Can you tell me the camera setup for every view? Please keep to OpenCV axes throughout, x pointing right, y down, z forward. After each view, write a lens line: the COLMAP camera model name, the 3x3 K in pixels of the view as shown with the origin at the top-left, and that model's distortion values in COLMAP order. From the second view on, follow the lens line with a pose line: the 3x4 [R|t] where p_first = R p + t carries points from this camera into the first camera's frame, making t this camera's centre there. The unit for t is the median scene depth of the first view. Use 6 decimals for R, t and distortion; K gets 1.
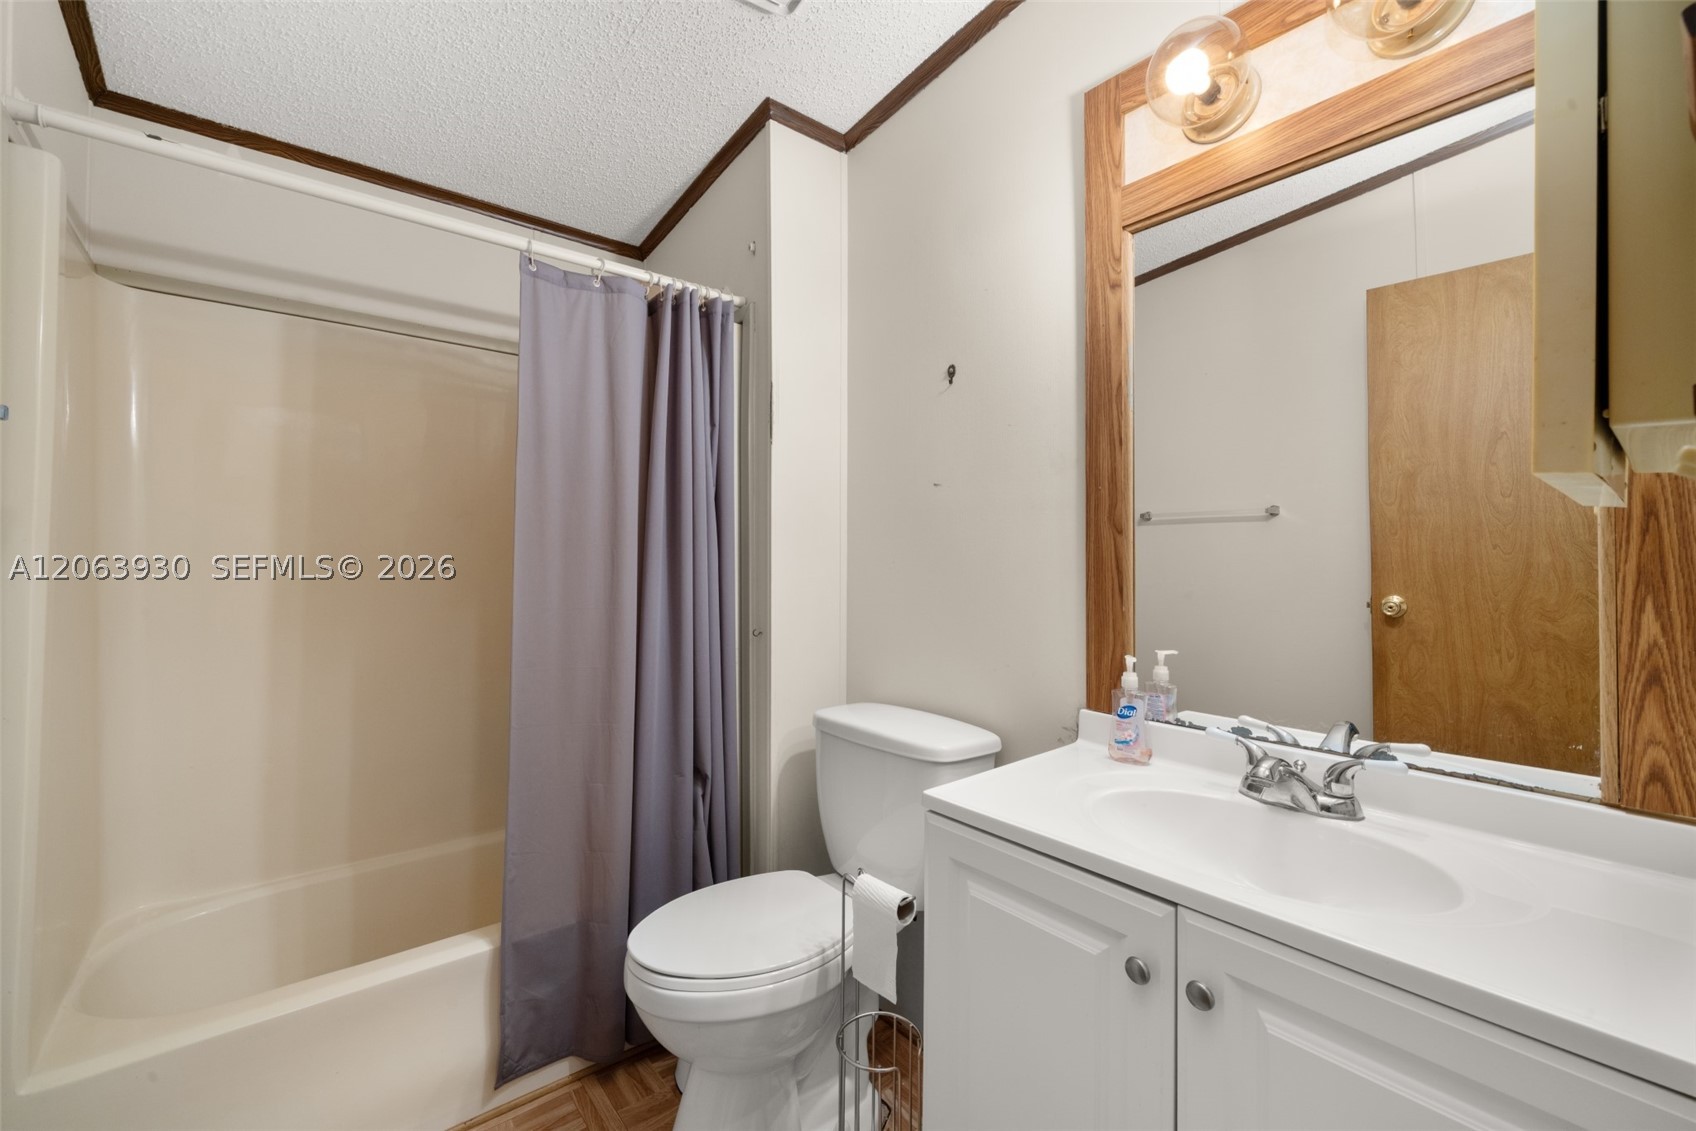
lens RADIAL K [[681.4, 0, 845.1], [0, 681.4, 554.8], [0, 0, 1]] dist [-0.003618, 0.001222]
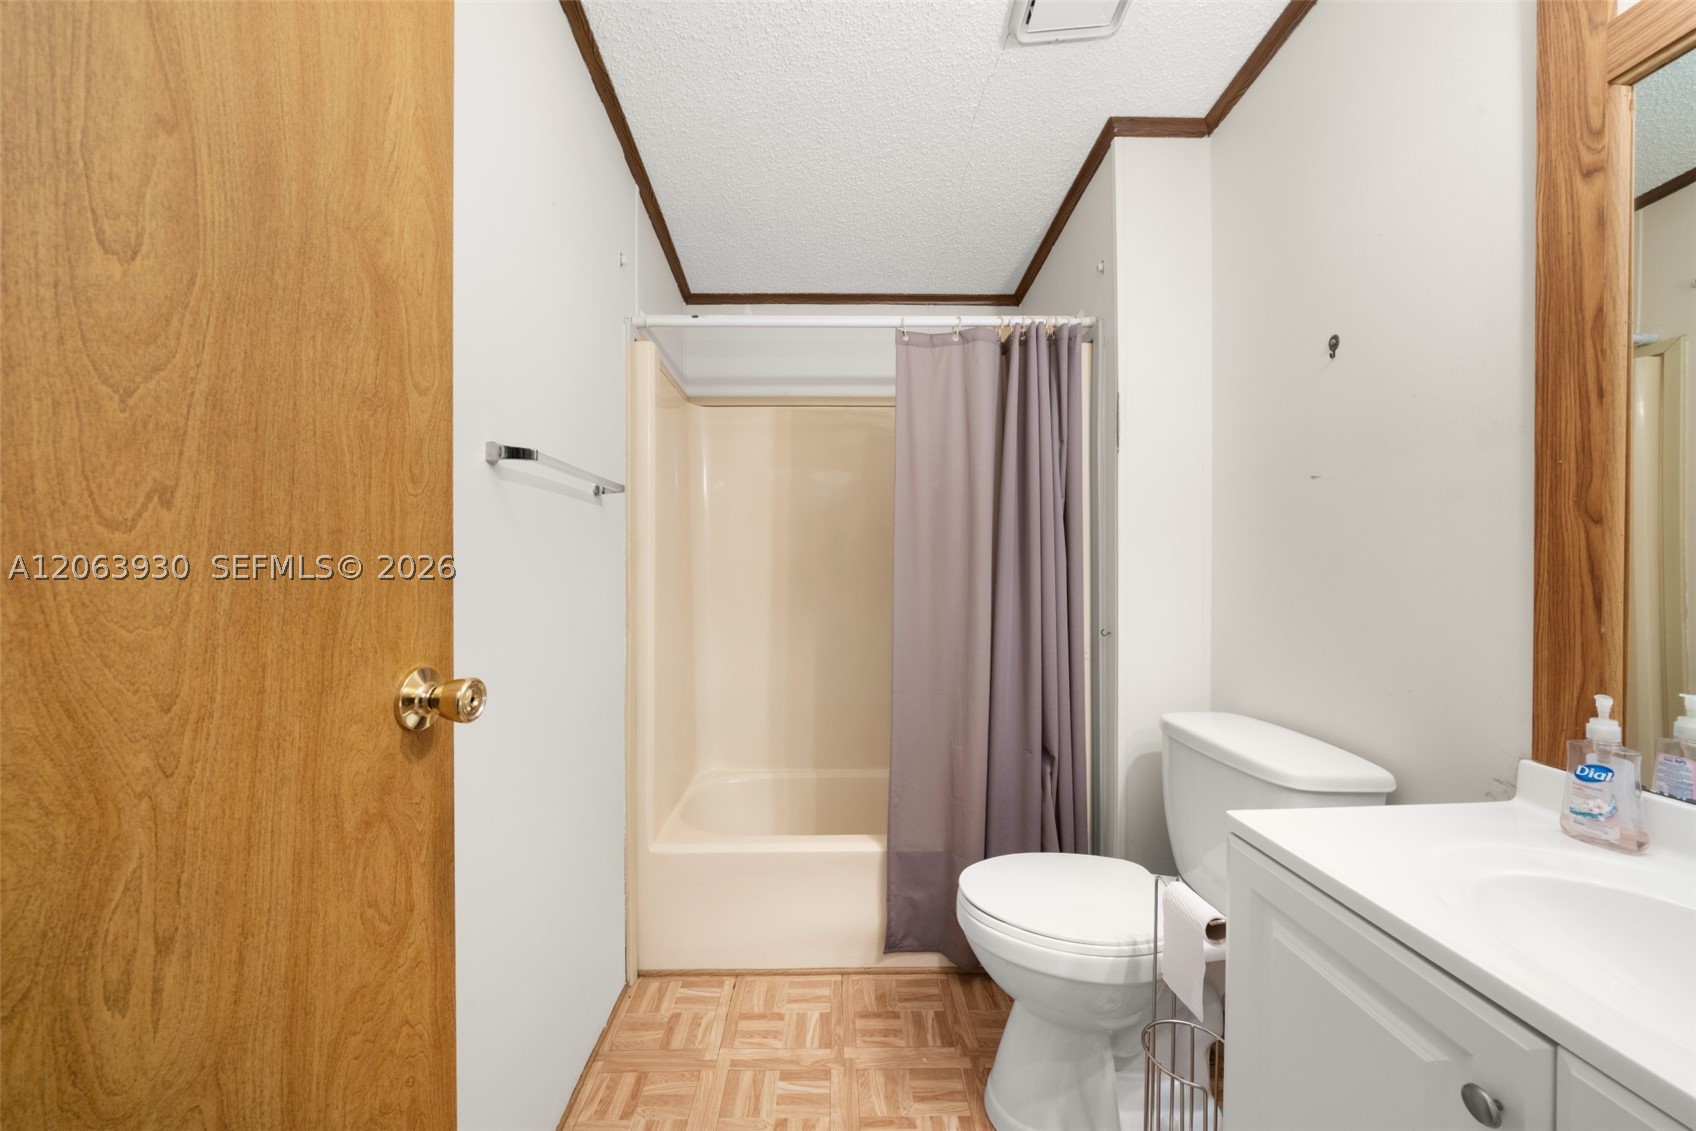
lens RADIAL K [[584.9, 0, 847.3], [0, 584.9, 576.6], [0, 0, 1]] dist [-0.007770, 0.000810]
pose [[0.798143, 0.006141, -0.602437, 0.129340], [0.010344, 0.999661, 0.023895, 0.001731], [0.602379, -0.025303, 0.797809, 0.042729]]
